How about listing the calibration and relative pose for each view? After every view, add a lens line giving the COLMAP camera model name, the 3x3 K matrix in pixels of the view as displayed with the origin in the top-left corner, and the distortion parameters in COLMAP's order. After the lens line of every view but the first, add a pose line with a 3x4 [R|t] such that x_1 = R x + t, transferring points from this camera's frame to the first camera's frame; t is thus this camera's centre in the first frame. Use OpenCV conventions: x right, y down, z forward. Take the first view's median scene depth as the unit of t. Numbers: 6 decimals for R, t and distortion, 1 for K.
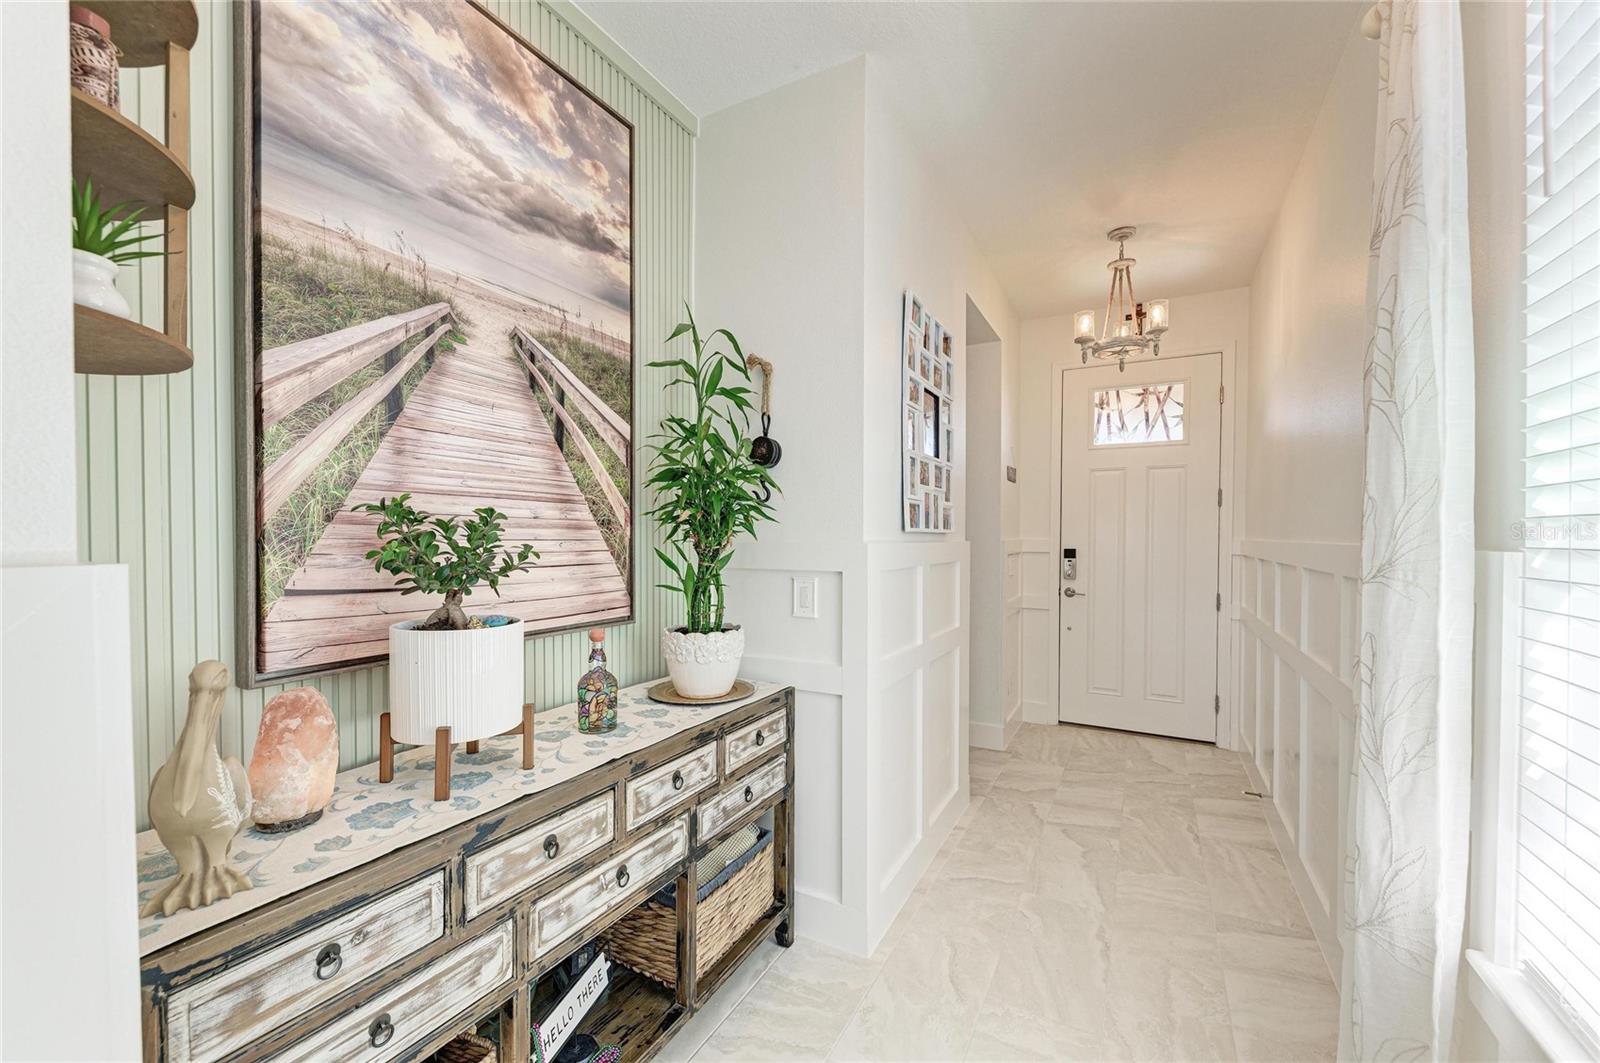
lens RADIAL K [[632.6, 0, 811.1], [0, 632.6, 537.6], [0, 0, 1]] dist [0.015041, -0.005086]
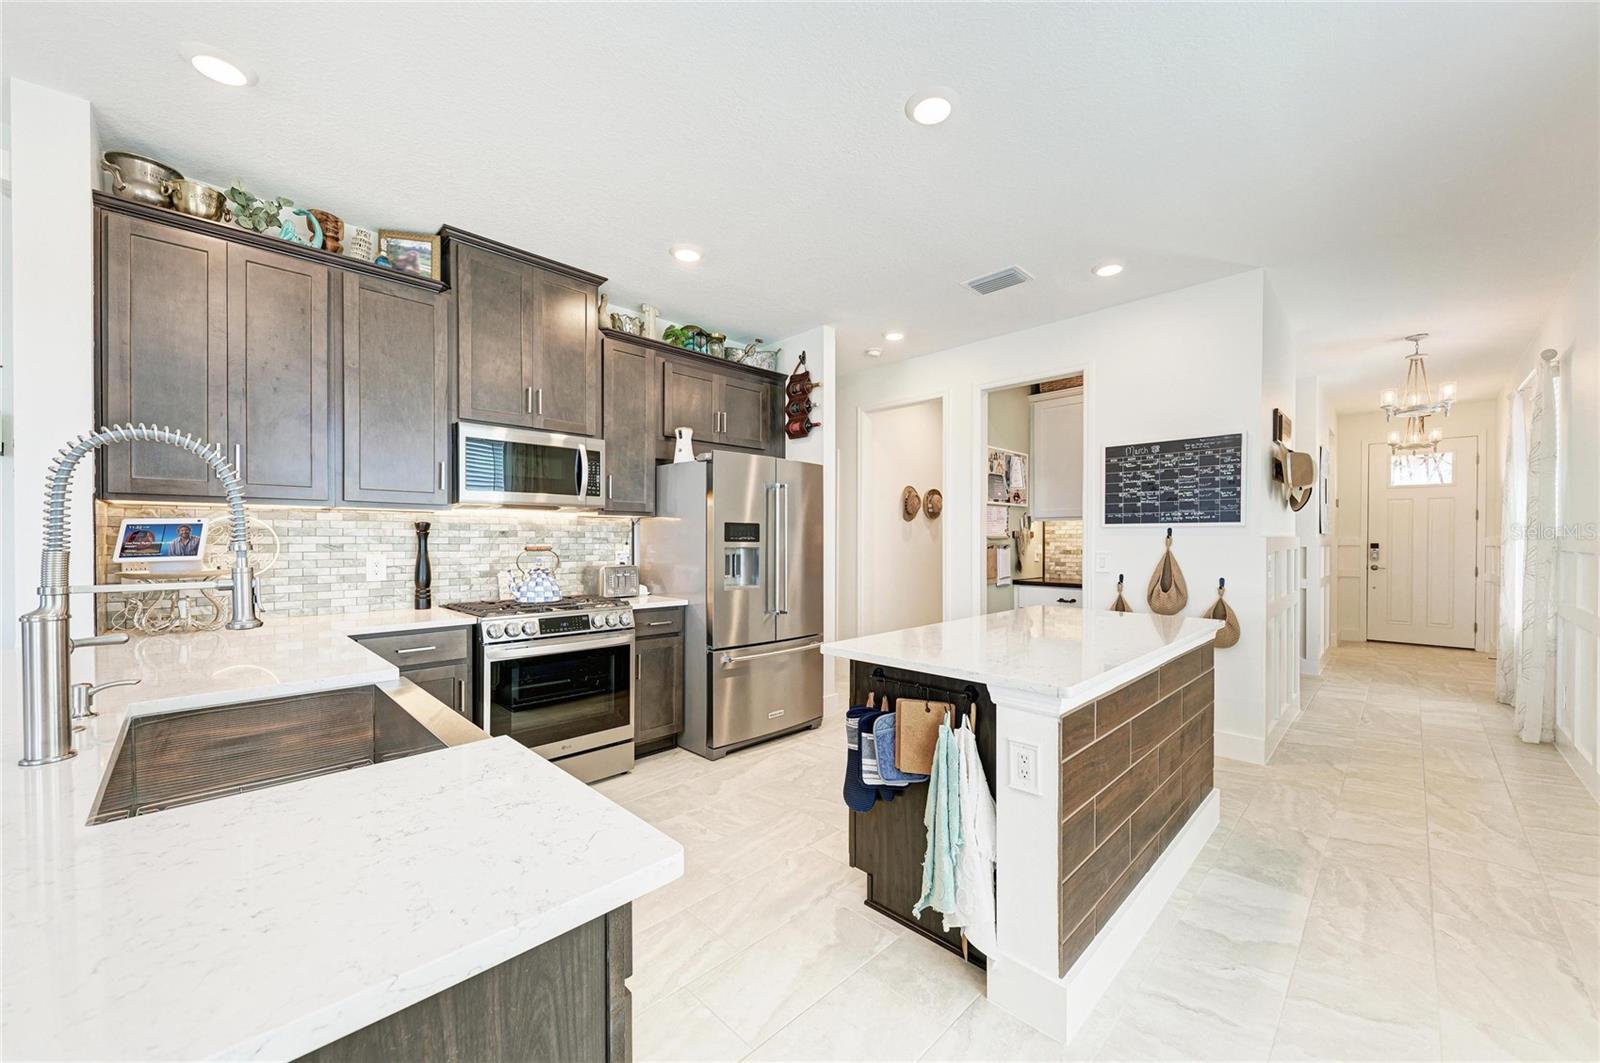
lens RADIAL K [[601.7, 0, 811.2], [0, 601.7, 546.3], [0, 0, 1]] dist [0.010844, -0.004335]
pose [[0.956943, -0.006732, -0.290197, -1.333835], [0.006850, 0.999976, -0.000611, 0.035046], [0.290194, -0.001403, 0.956967, -2.375303]]
